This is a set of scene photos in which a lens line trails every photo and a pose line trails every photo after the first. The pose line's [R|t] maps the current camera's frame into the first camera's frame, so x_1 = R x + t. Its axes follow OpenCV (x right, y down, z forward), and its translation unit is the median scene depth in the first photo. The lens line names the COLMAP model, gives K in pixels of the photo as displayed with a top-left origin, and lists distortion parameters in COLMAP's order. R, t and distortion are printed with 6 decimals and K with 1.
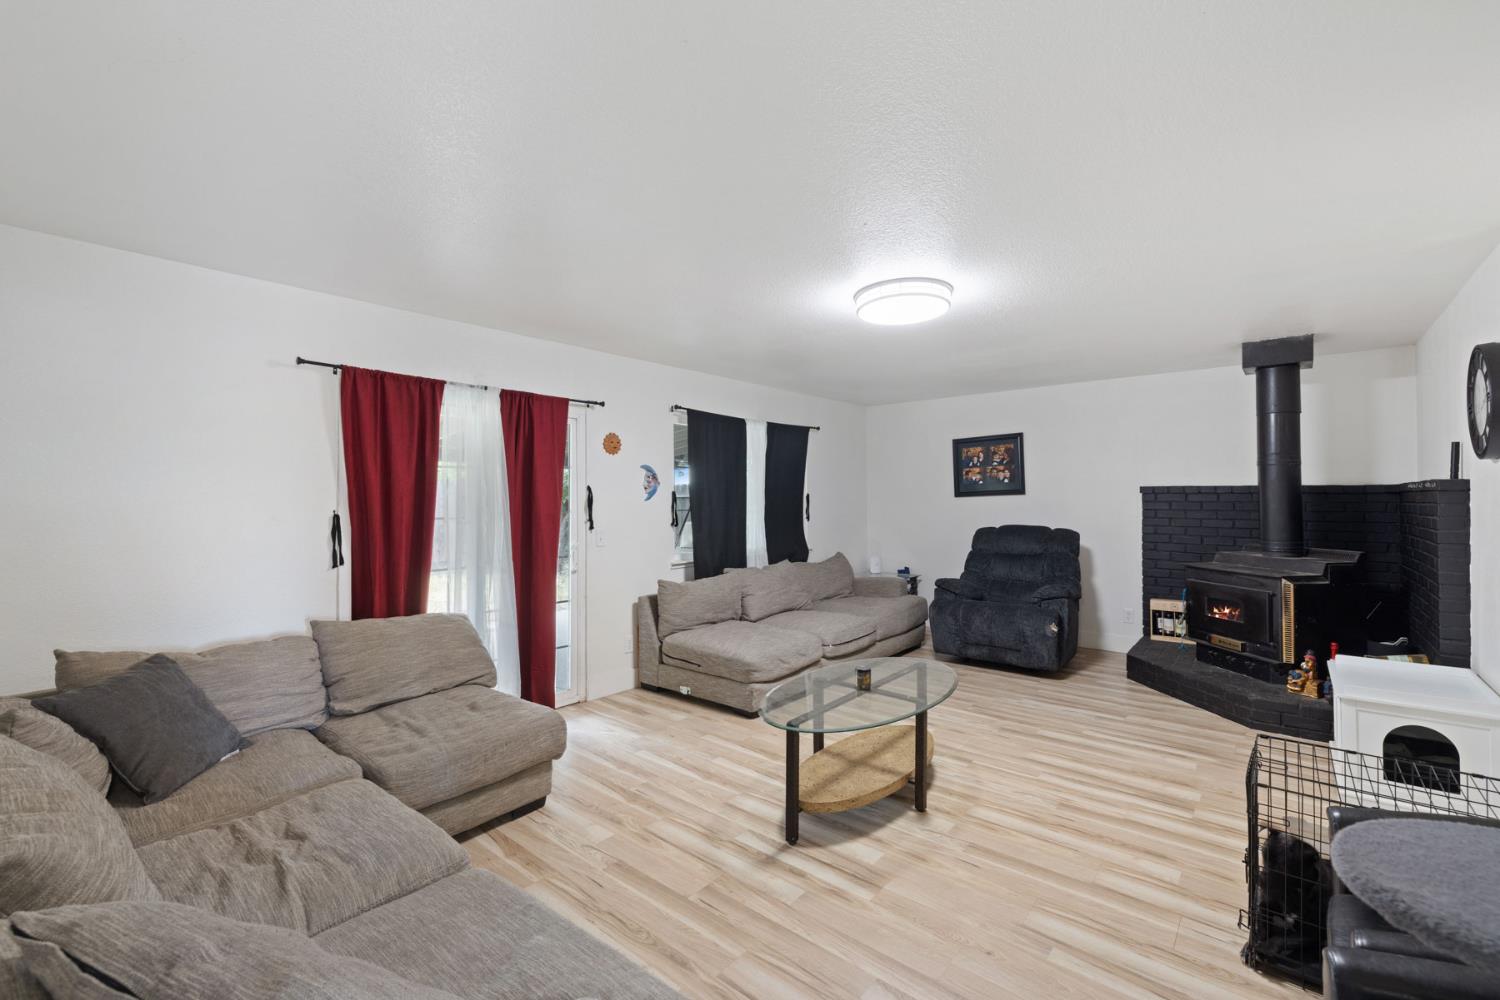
lens RADIAL K [[626.6, 0, 750.5], [0, 626.6, 497.0], [0, 0, 1]] dist [-0.002119, -0.000215]
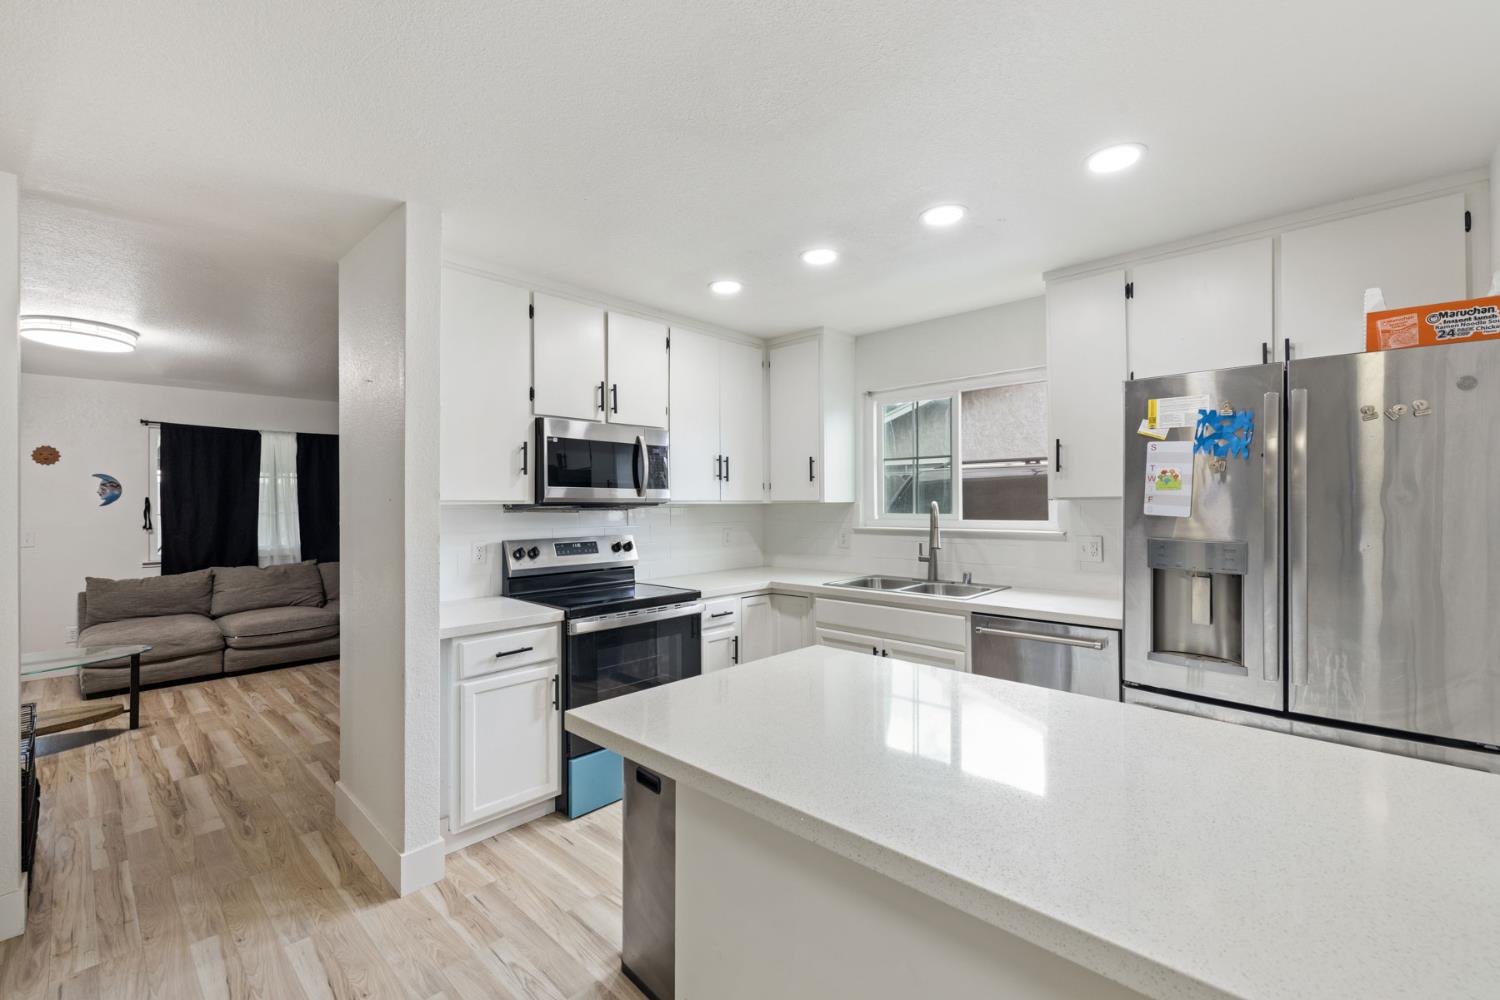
lens RADIAL K [[626.6, 0, 750.5], [0, 626.6, 497.0], [0, 0, 1]] dist [-0.002119, -0.000215]
pose [[0.999189, -0.003798, -0.040083, 1.128836], [0.003728, 0.999991, -0.001817, -0.004432], [0.040090, 0.001666, 0.999195, -0.070181]]
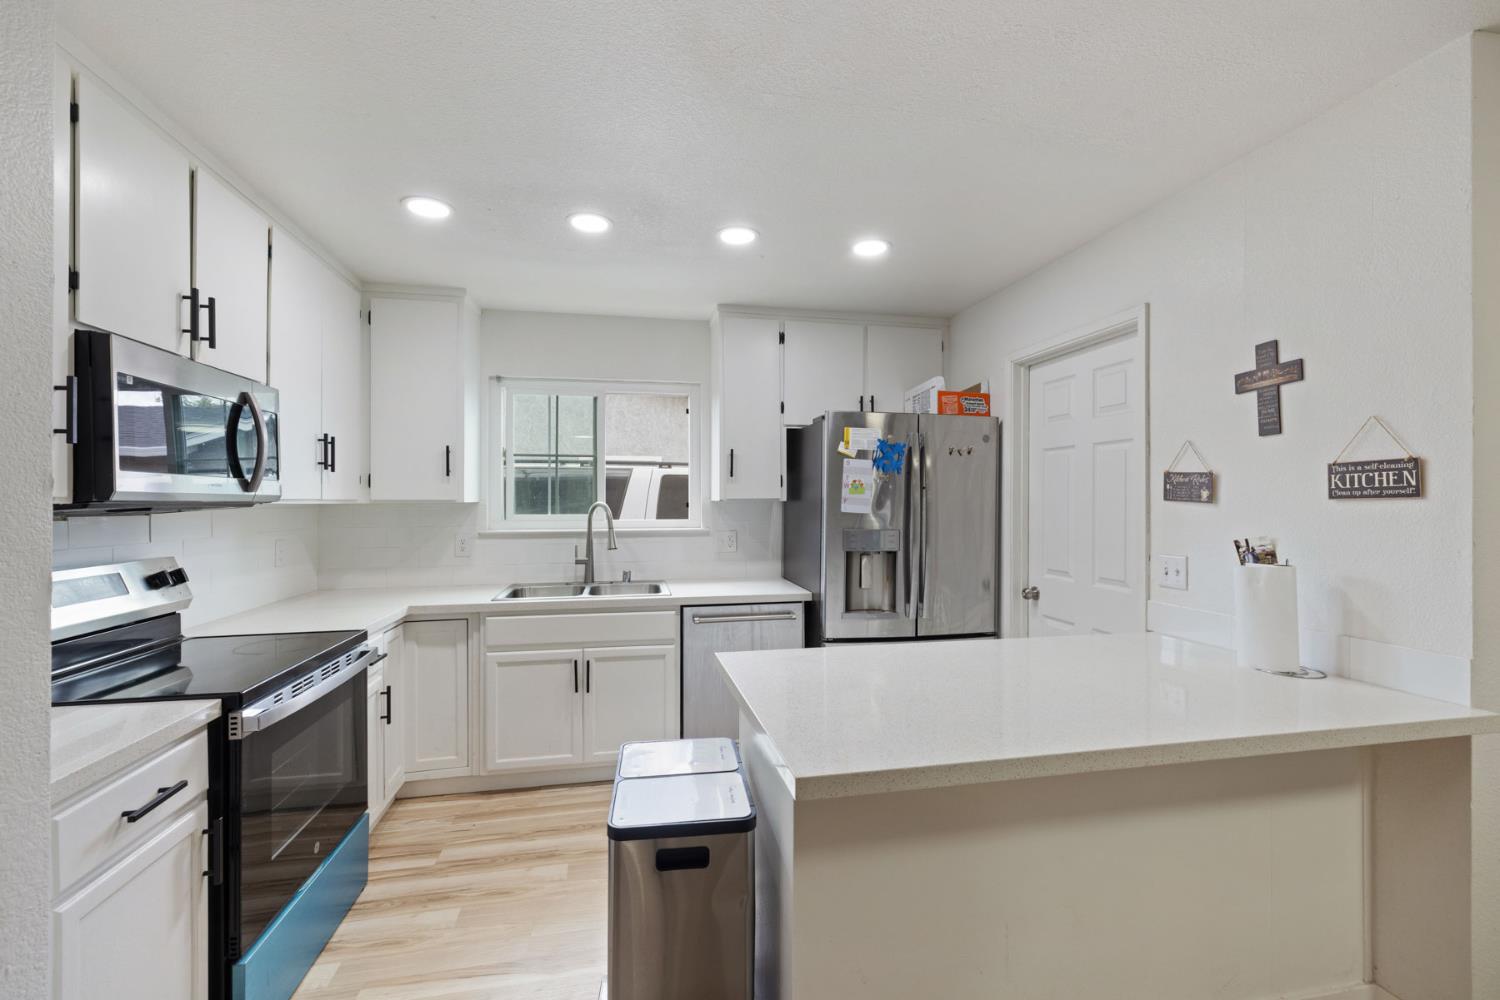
lens RADIAL K [[626.6, 0, 750.5], [0, 626.6, 497.0], [0, 0, 1]] dist [-0.002119, -0.000215]
pose [[0.612510, 0.006010, 0.790440, 0.823992], [-0.005213, 0.999980, -0.003564, -0.003433], [-0.790445, -0.001937, 0.612529, 0.109563]]
